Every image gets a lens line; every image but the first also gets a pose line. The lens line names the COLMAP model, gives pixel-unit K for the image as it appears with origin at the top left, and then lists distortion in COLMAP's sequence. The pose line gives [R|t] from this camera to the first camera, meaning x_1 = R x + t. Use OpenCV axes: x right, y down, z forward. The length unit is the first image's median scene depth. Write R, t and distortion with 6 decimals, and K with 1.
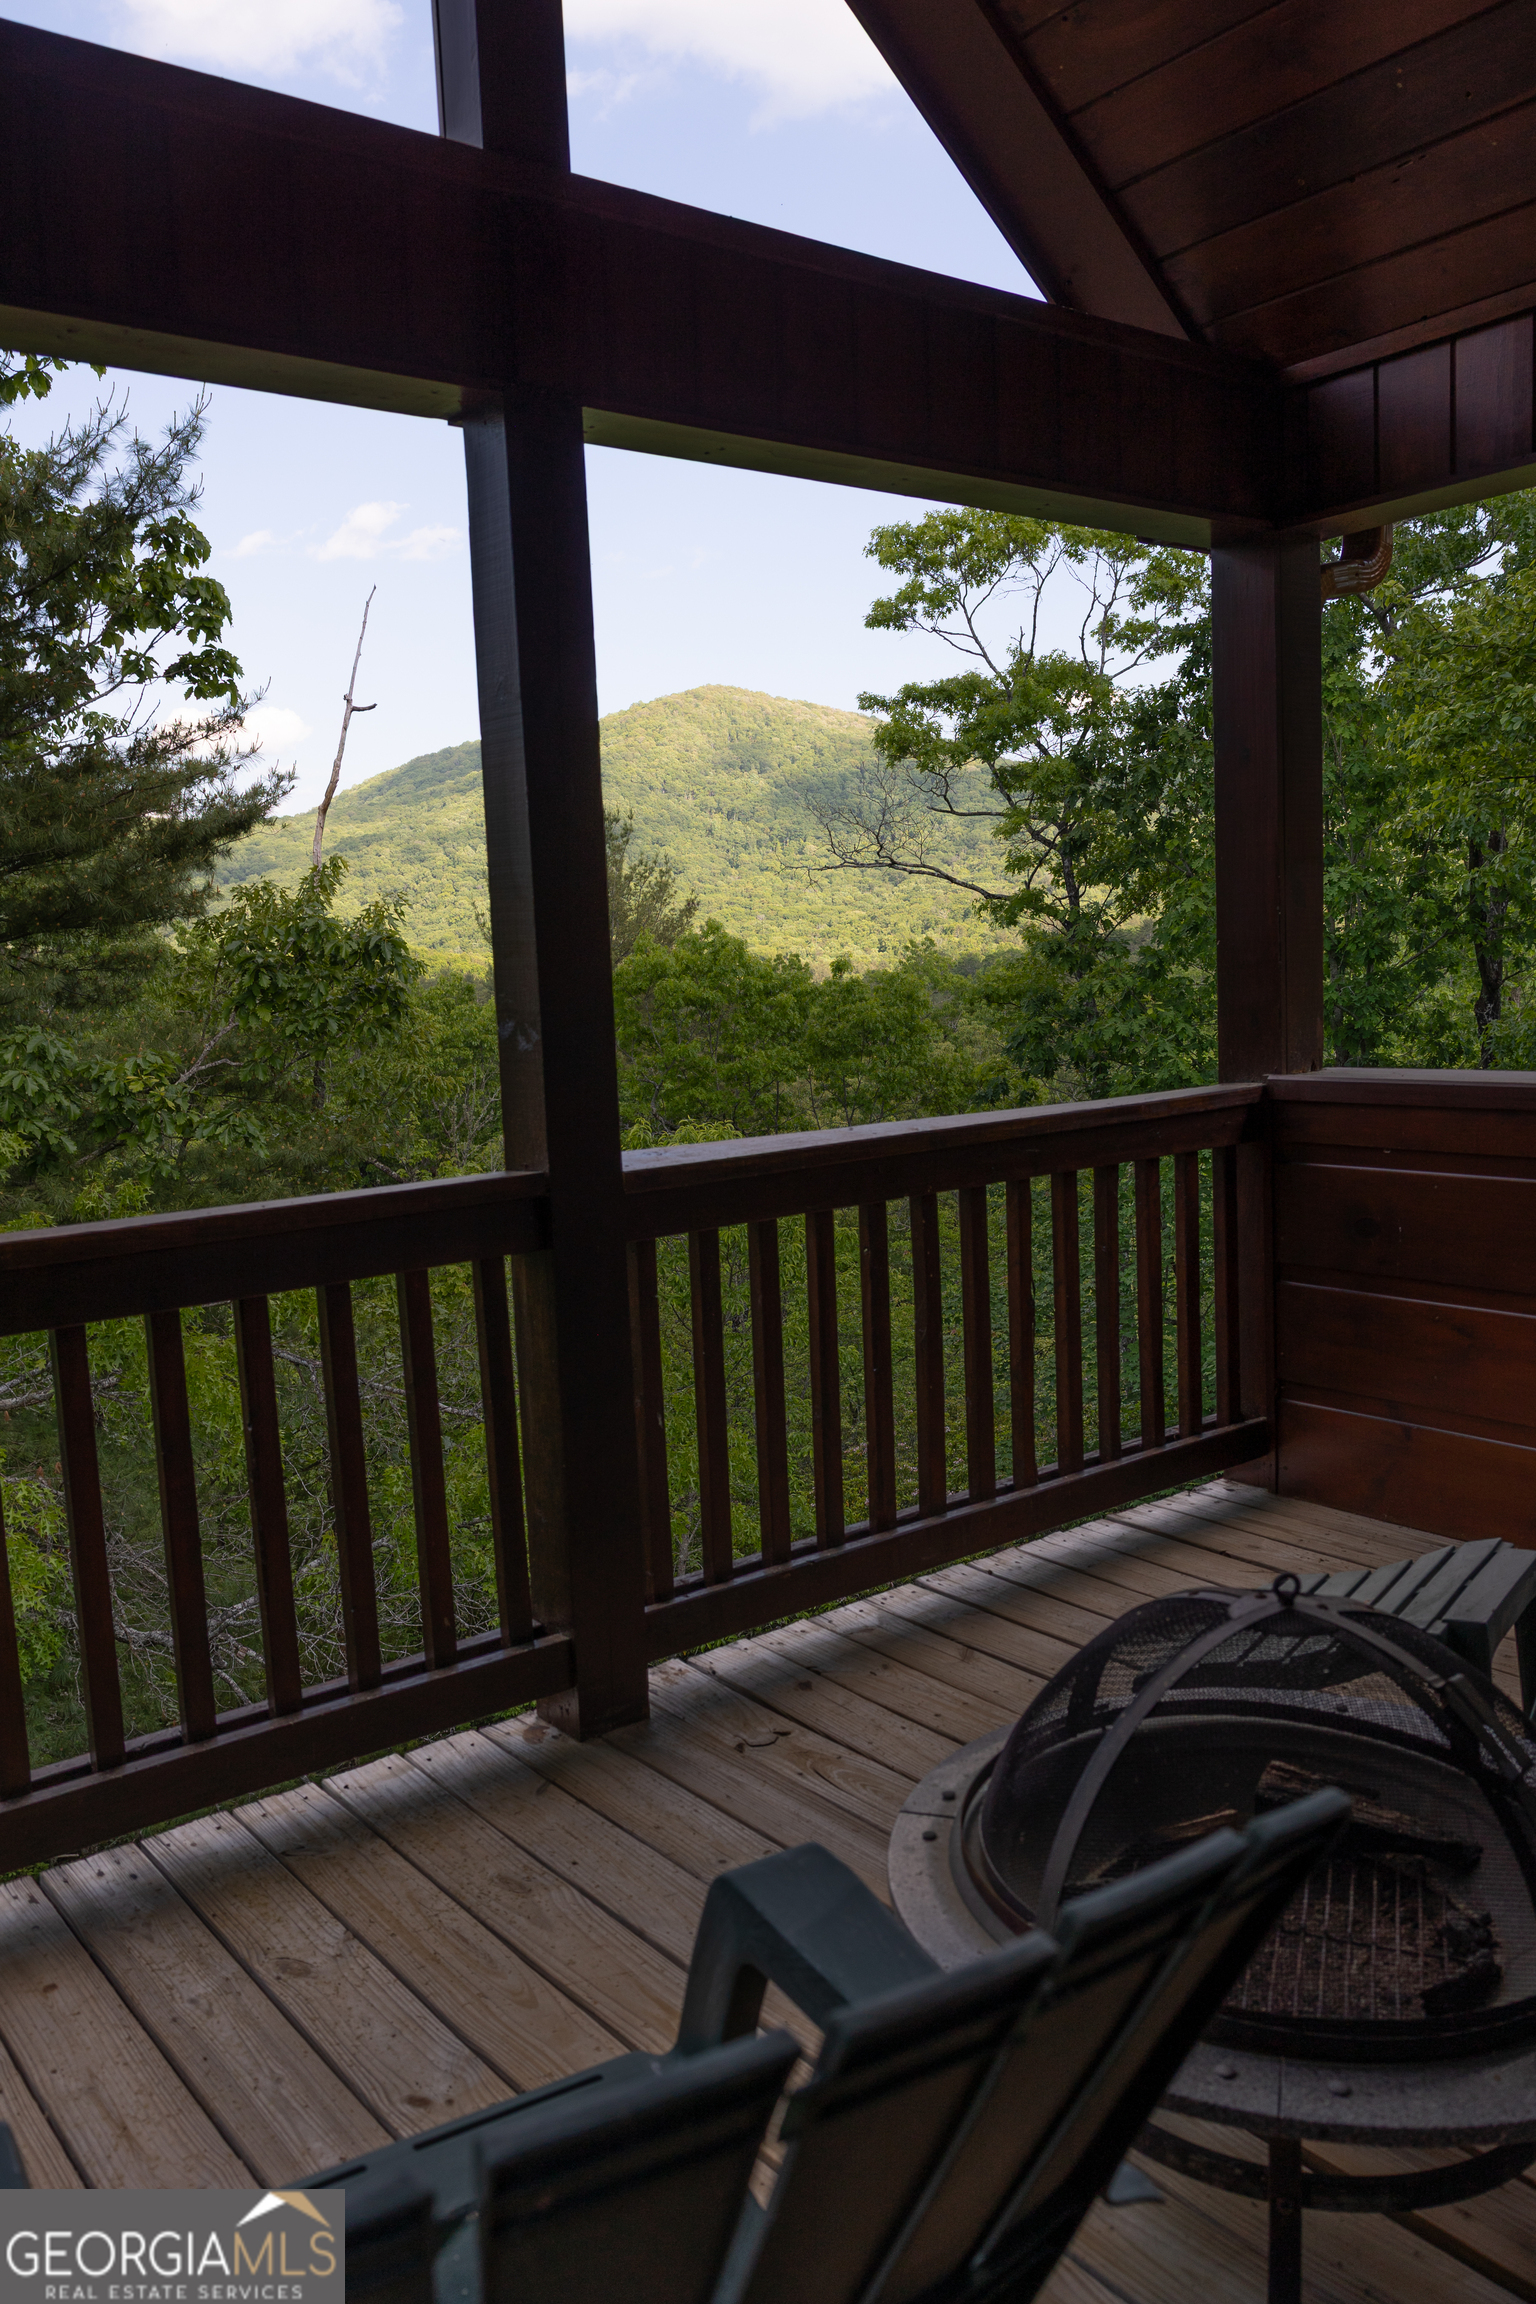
lens RADIAL K [[1787.8, 0, 763.5], [0, 1787.8, 1154.0], [0, 0, 1]] dist [-0.024122, 0.032809]
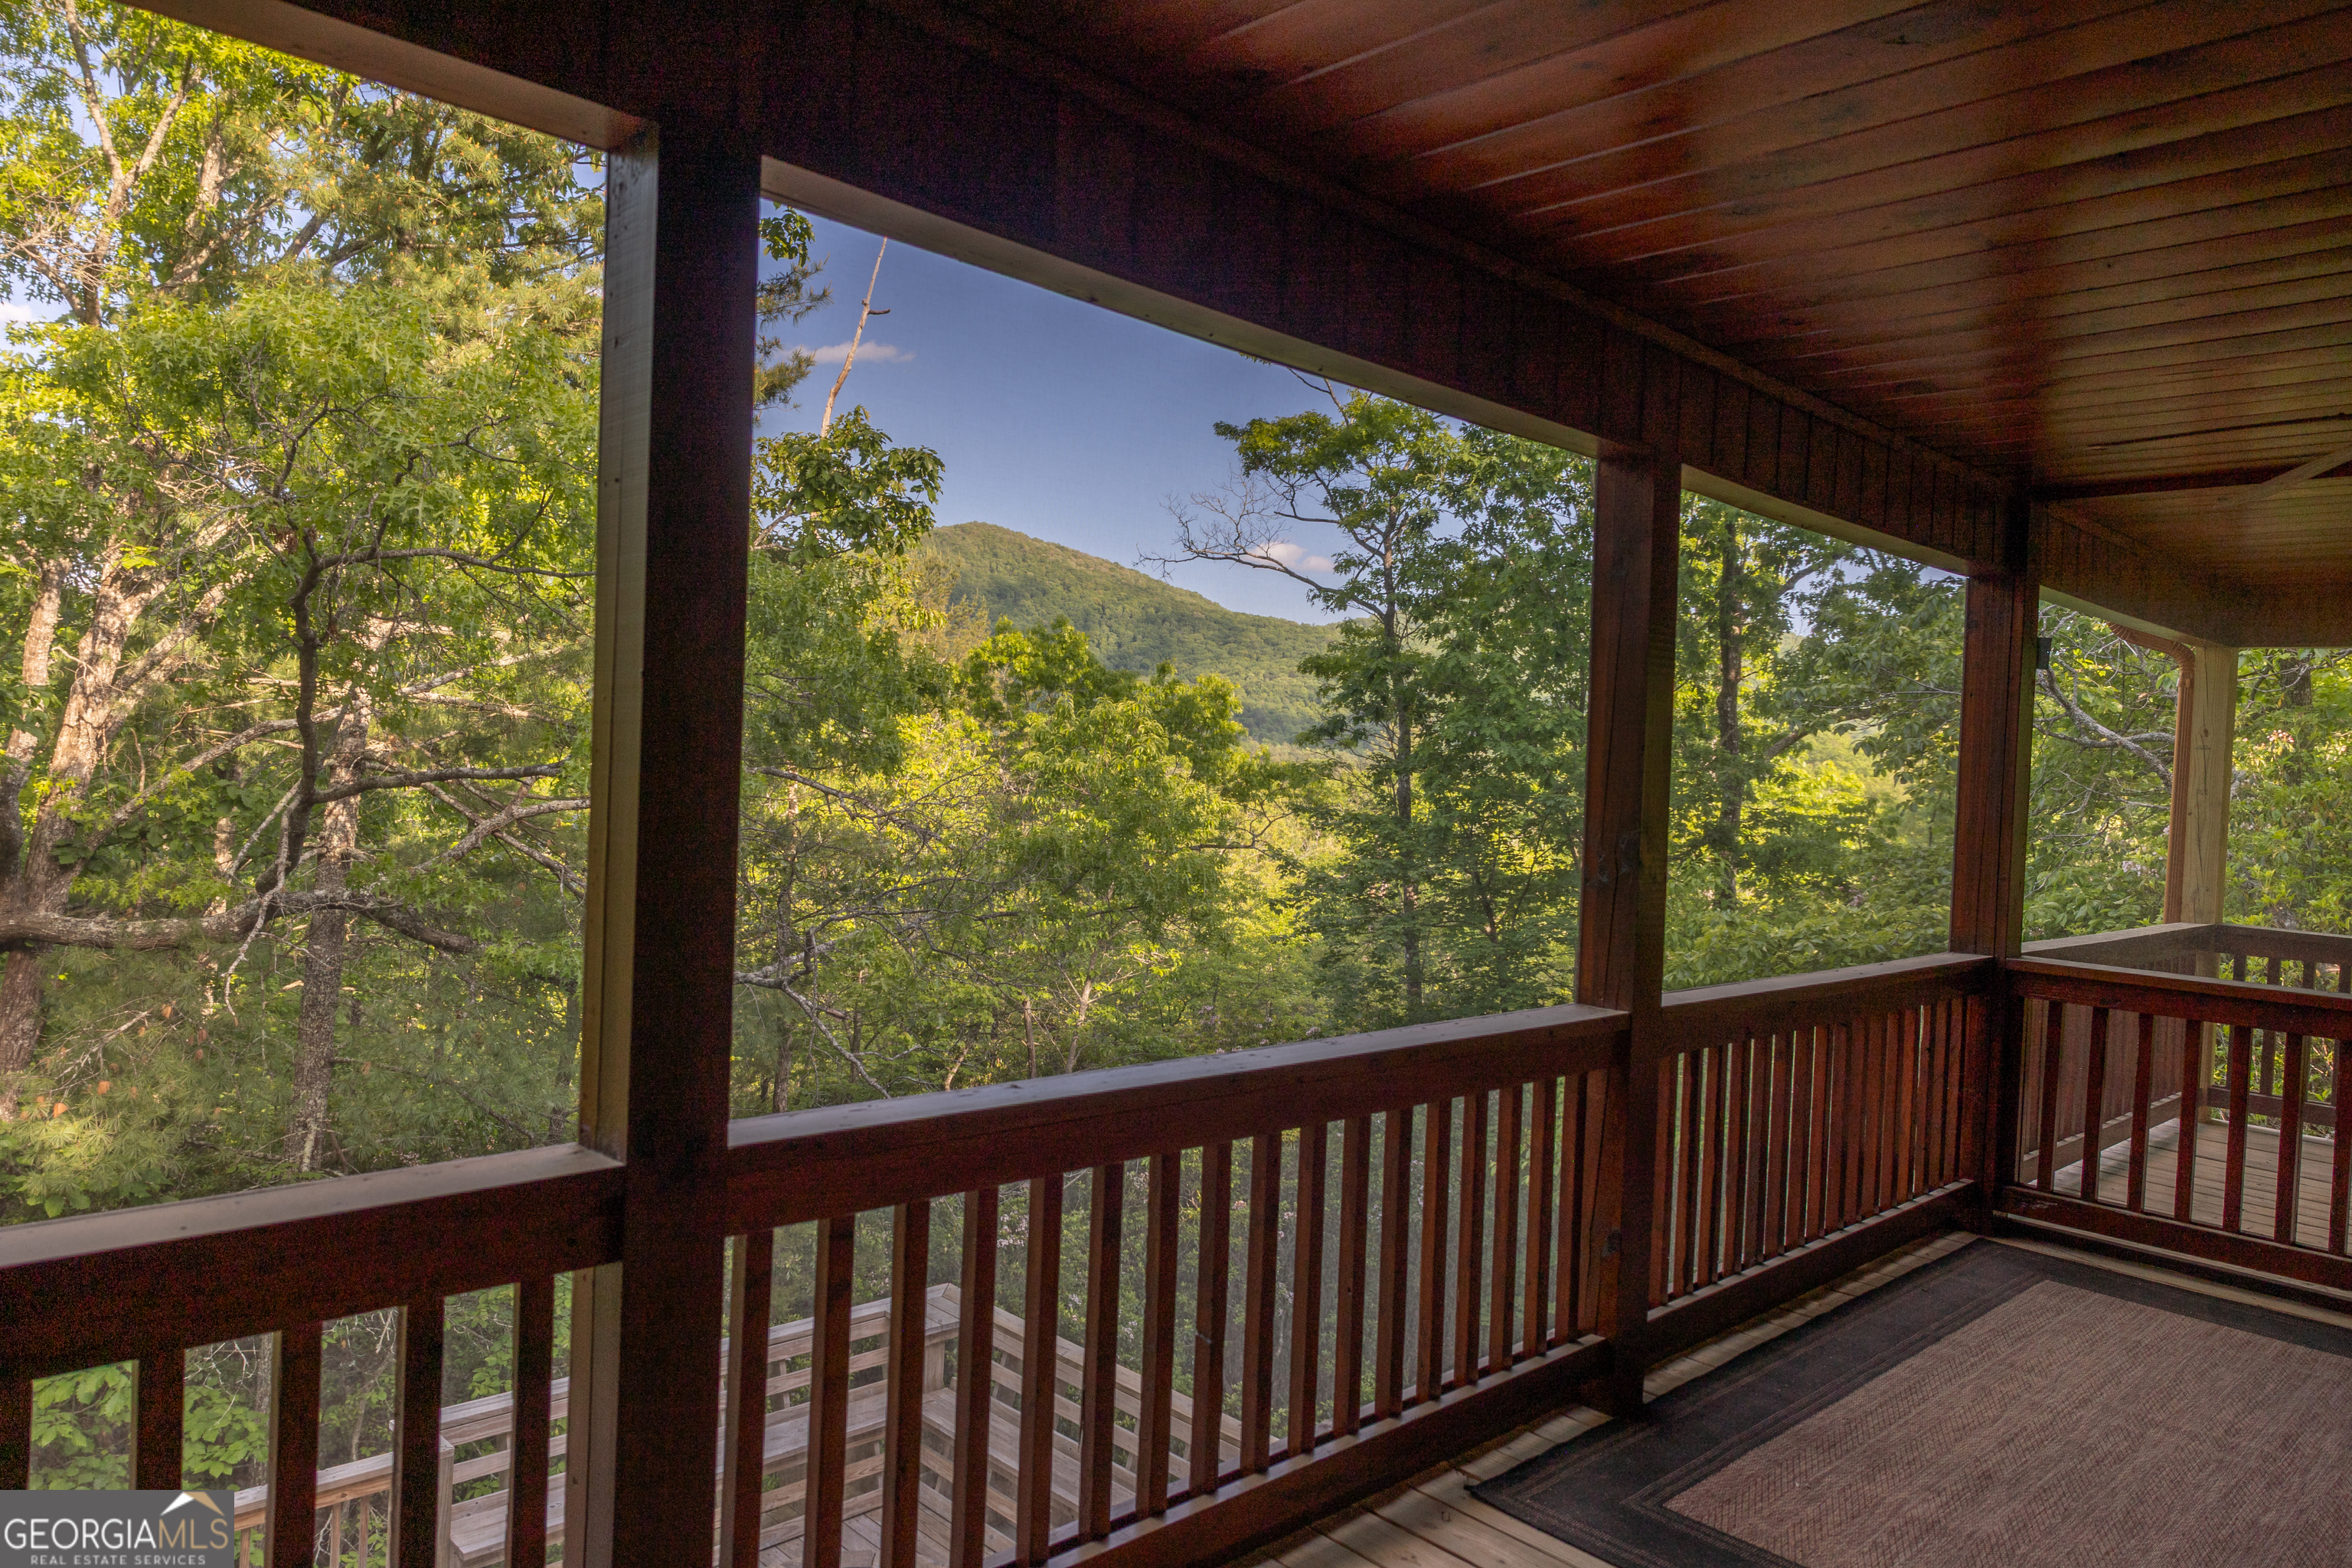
lens RADIAL K [[1575.2, 0, 1171.6], [0, 1575.2, 778.9], [0, 0, 1]] dist [0.000833, 0.004742]
pose [[0.991143, 0.080468, 0.105640, -0.138602], [-0.069256, 0.991970, -0.105826, 0.188763], [-0.113307, 0.097573, 0.988757, -0.041548]]
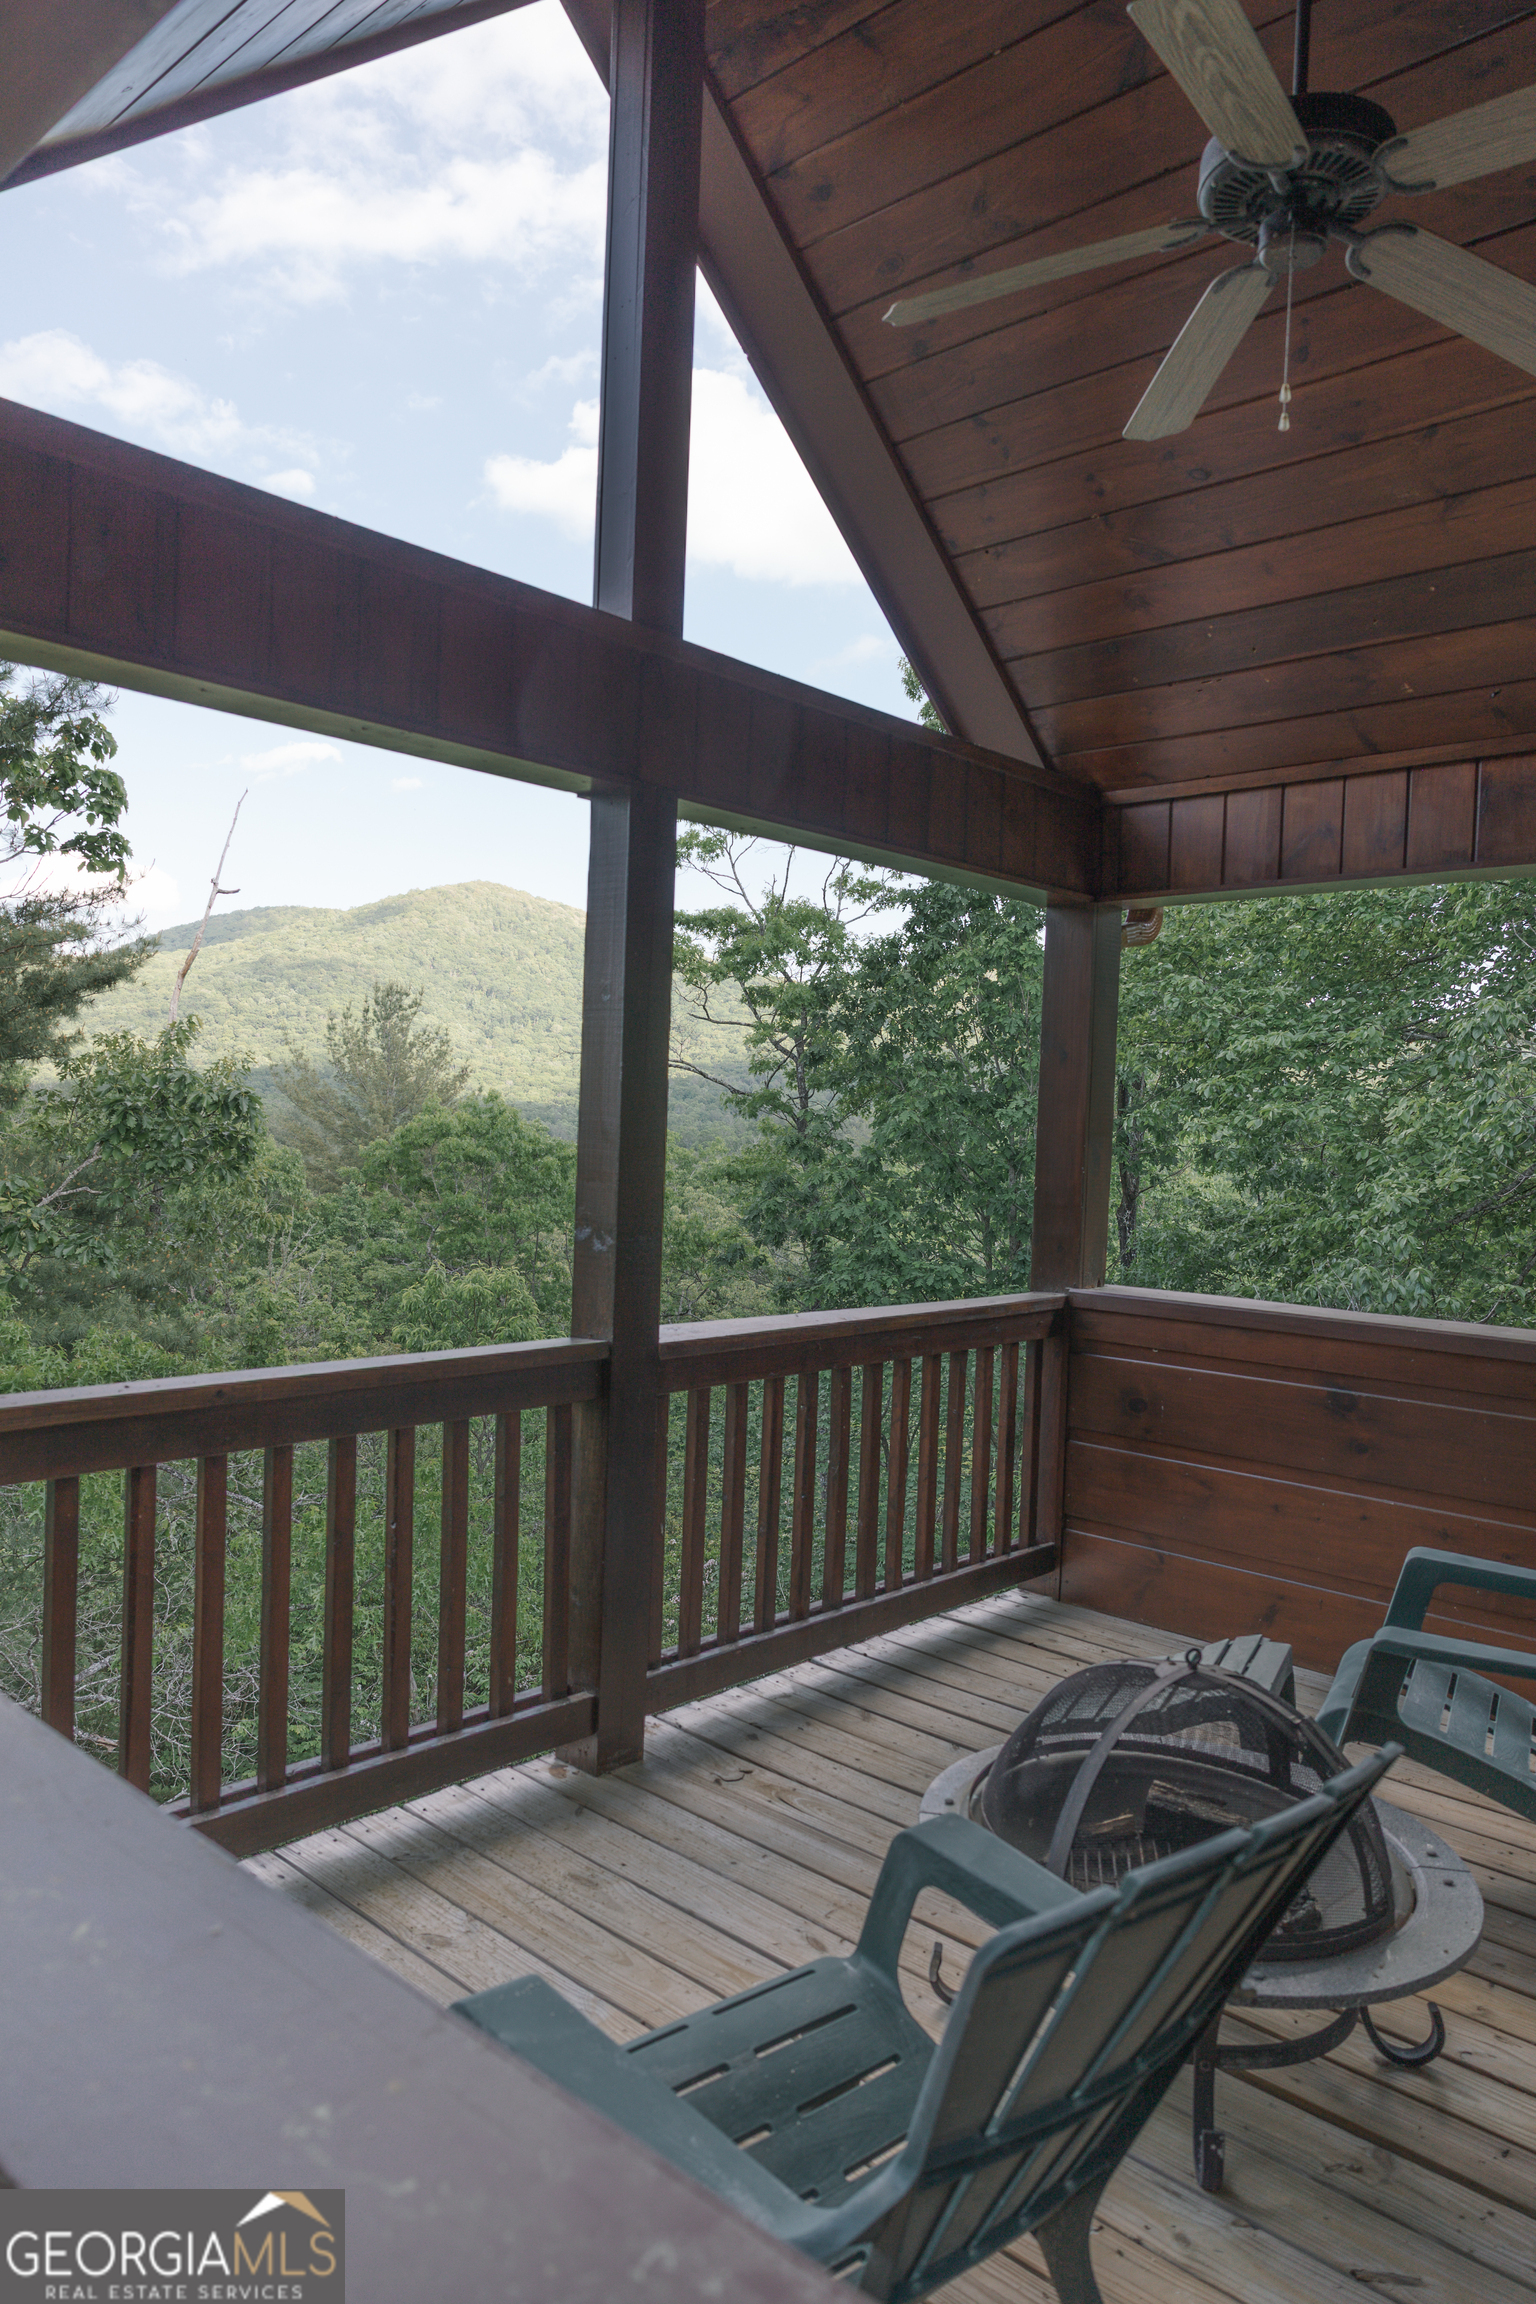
lens RADIAL K [[1543.1, 0, 768.0], [0, 1543.1, 1152.0], [0, 0, 1]] dist [0.000833, 0.004742]
pose [[0.982989, 0.076684, 0.166887, -0.040320], [-0.060682, 0.993239, -0.098964, -0.004560], [-0.173348, 0.087154, 0.980997, -0.035294]]
